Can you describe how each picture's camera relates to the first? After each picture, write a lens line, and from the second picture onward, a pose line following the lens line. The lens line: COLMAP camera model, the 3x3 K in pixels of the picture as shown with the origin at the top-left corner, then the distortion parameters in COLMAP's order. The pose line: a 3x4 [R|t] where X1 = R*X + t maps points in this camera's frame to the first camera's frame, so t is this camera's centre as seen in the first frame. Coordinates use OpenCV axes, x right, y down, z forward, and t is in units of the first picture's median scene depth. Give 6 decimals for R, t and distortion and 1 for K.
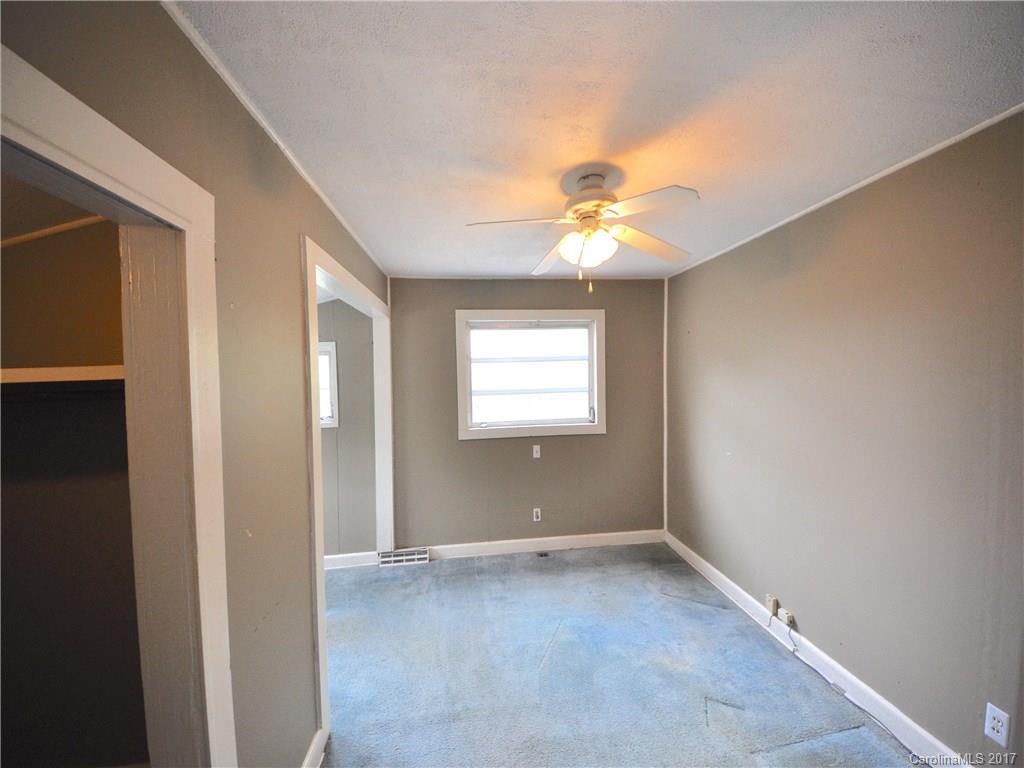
lens RADIAL K [[353.9, 0, 505.1], [0, 353.9, 381.6], [0, 0, 1]] dist [0.002711, -0.011991]
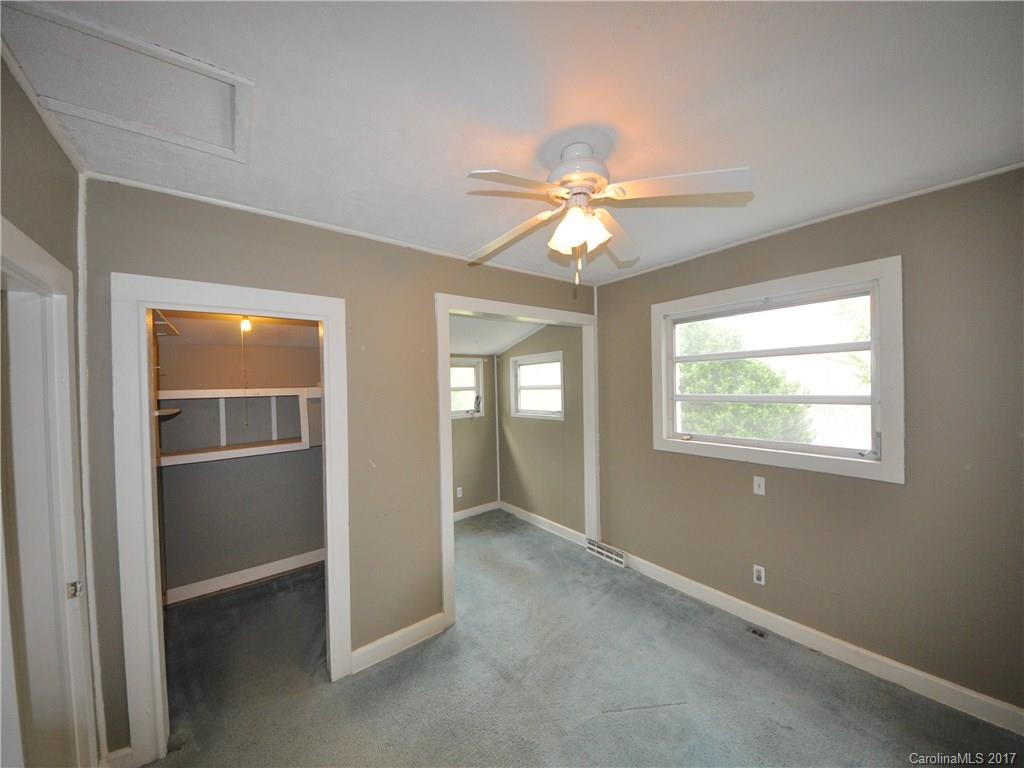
lens RADIAL K [[353.9, 0, 505.1], [0, 353.9, 381.6], [0, 0, 1]] dist [0.002711, -0.011991]
pose [[0.506525, 0.012723, -0.862131, 0.457902], [0.000150, 0.999890, 0.014844, -0.020549], [0.862225, -0.007648, 0.506467, 0.222694]]
